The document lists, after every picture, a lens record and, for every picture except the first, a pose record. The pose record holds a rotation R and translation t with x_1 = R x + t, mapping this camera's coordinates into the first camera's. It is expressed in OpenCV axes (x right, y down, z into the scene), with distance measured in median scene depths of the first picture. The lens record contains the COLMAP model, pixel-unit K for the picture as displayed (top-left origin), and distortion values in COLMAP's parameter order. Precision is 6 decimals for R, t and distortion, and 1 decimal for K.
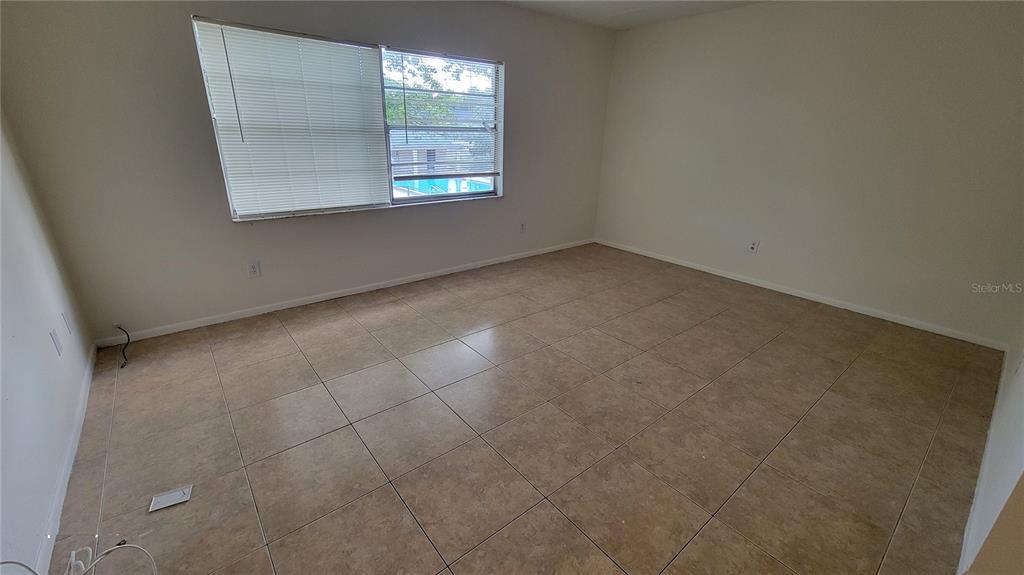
lens RADIAL K [[416.0, 0, 505.1], [0, 416.0, 289.8], [0, 0, 1]] dist [-0.002257, 0.000838]
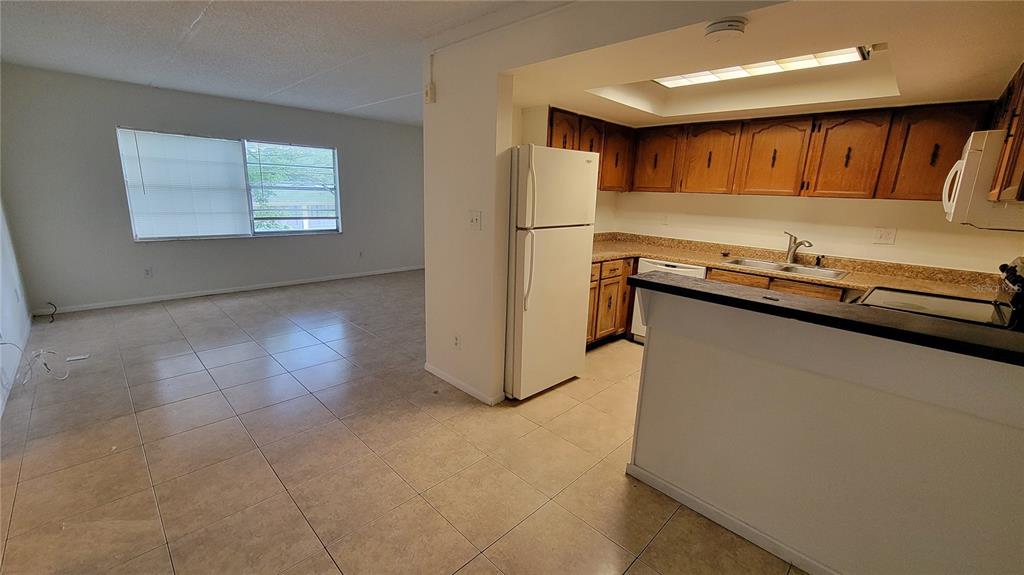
lens RADIAL K [[416.0, 0, 506.3], [0, 416.0, 288.6], [0, 0, 1]] dist [-0.002257, 0.000838]
pose [[0.993876, -0.010116, 0.110040, 0.584996], [0.024375, 0.991343, -0.129015, 0.252881], [-0.107782, 0.130907, 0.985518, -0.701932]]
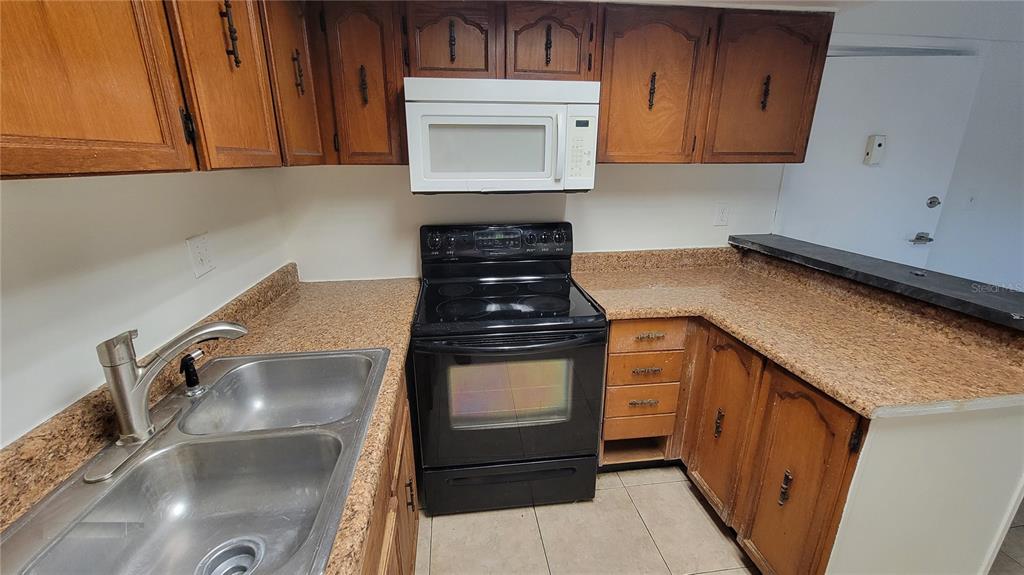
lens RADIAL K [[416.0, 0, 511.3], [0, 416.0, 282.5], [0, 0, 1]] dist [-0.002257, 0.000838]
pose [[-0.844192, -0.179443, 0.505114, 1.136737], [0.174814, 0.798626, 0.575879, -0.163715], [-0.506735, 0.574453, -0.642825, 0.348346]]
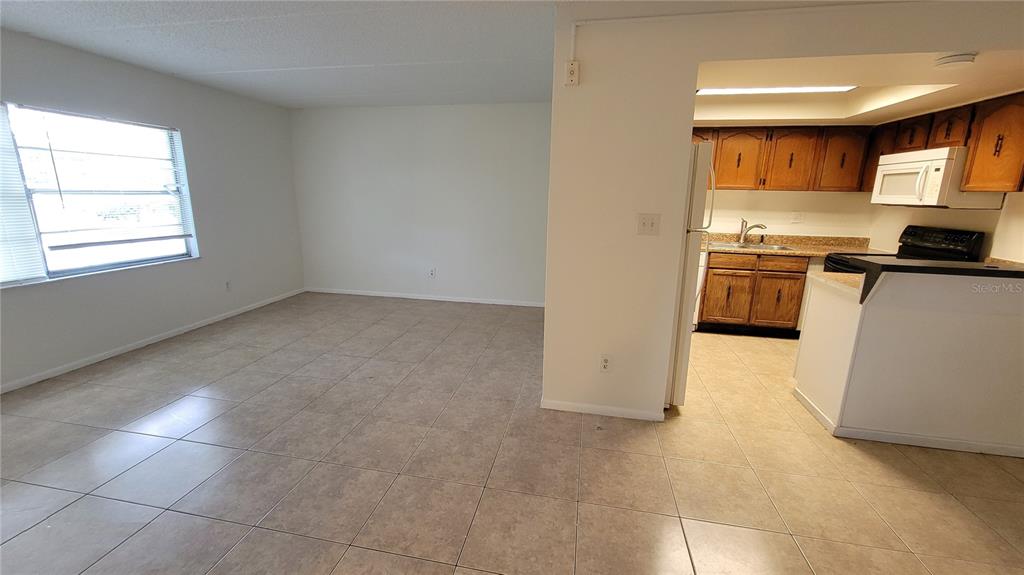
lens RADIAL K [[416.0, 0, 506.4], [0, 416.0, 288.6], [0, 0, 1]] dist [-0.002257, 0.000838]
pose [[0.767175, -0.150983, 0.623415, -0.103599], [0.229260, 0.972246, -0.046663, 0.086429], [-0.599068, 0.178723, 0.780497, -0.272765]]
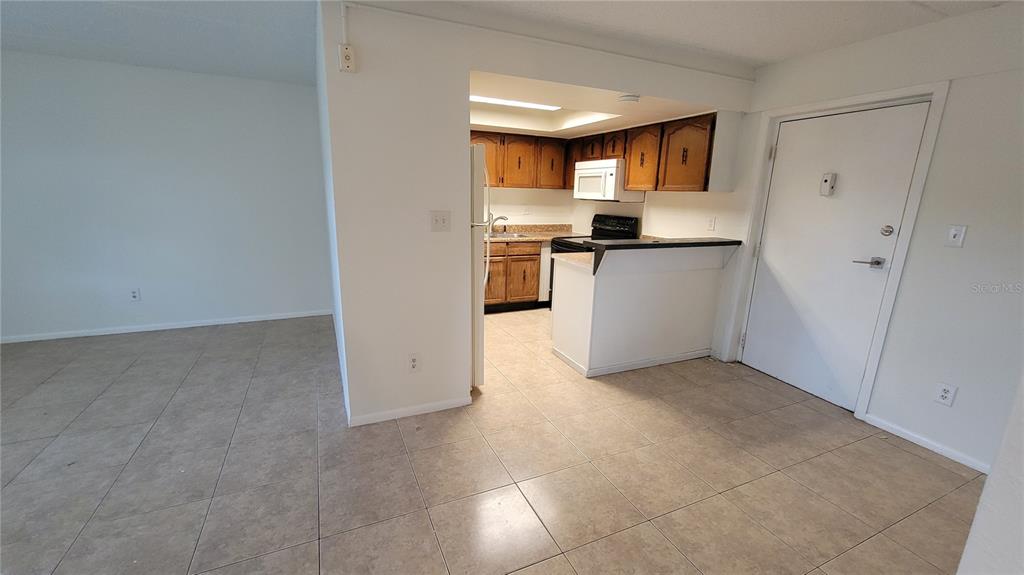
lens RADIAL K [[416.0, 0, 506.3], [0, 416.0, 288.9], [0, 0, 1]] dist [-0.002257, 0.000838]
pose [[0.252190, -0.232760, 0.939267, -0.149920], [0.328085, 0.933717, 0.143294, 0.041845], [-0.910363, 0.272022, 0.311839, -0.174429]]
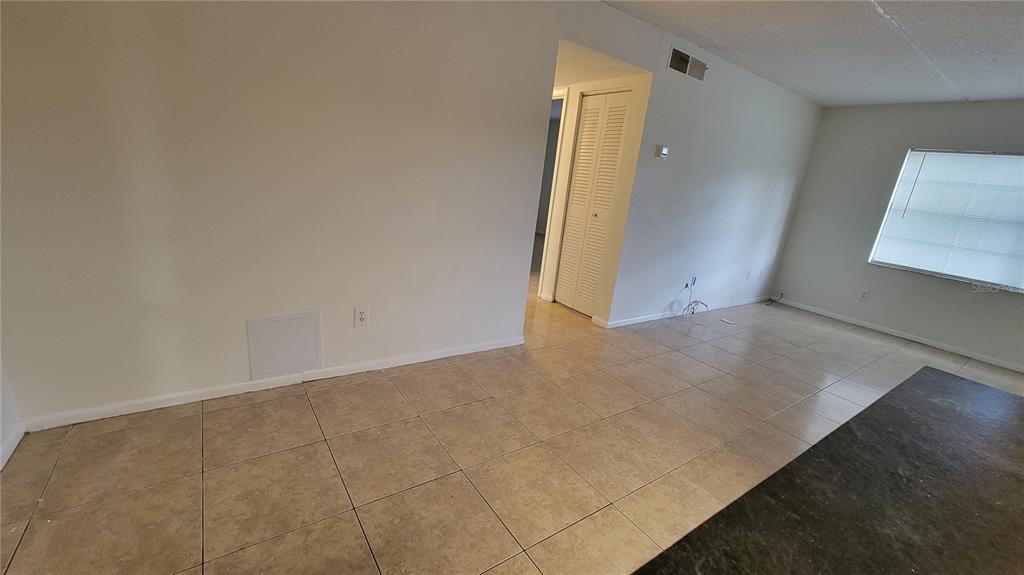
lens RADIAL K [[416.0, 0, 505.3], [0, 416.0, 285.4], [0, 0, 1]] dist [-0.002257, 0.000838]
pose [[-0.068361, 0.230816, -0.970593, 1.001448], [-0.457262, 0.857417, 0.236108, 0.169712], [0.886701, 0.459956, 0.046929, -0.282113]]
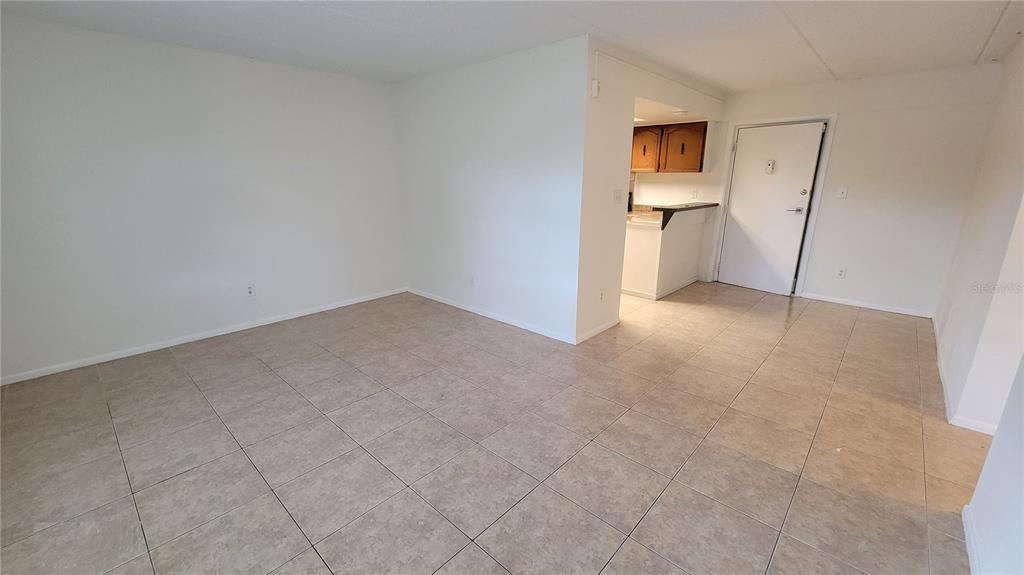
lens RADIAL K [[416.0, 0, 507.5], [0, 416.0, 286.7], [0, 0, 1]] dist [-0.002257, 0.000838]
pose [[-0.144496, -0.275237, 0.950456, -0.570522], [0.351694, 0.883533, 0.309324, -0.267506], [-0.924896, 0.378965, -0.030868, 0.601135]]
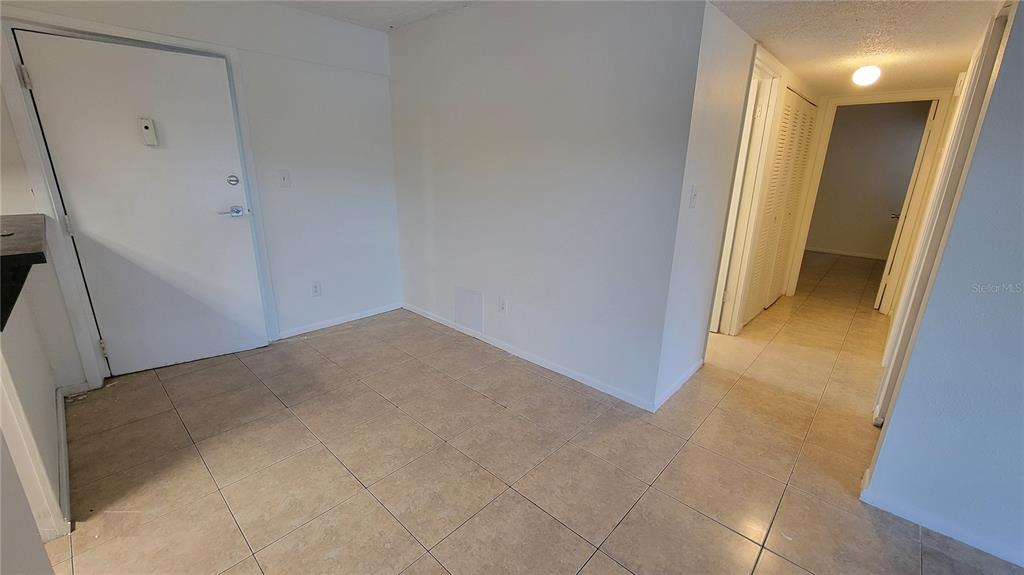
lens RADIAL K [[416.0, 0, 504.1], [0, 416.0, 290.6], [0, 0, 1]] dist [-0.002257, 0.000838]
pose [[-0.989413, 0.003349, -0.145089, 0.404867], [-0.086507, 0.789105, 0.608136, -0.124838], [0.116527, 0.614249, -0.780461, 0.325498]]
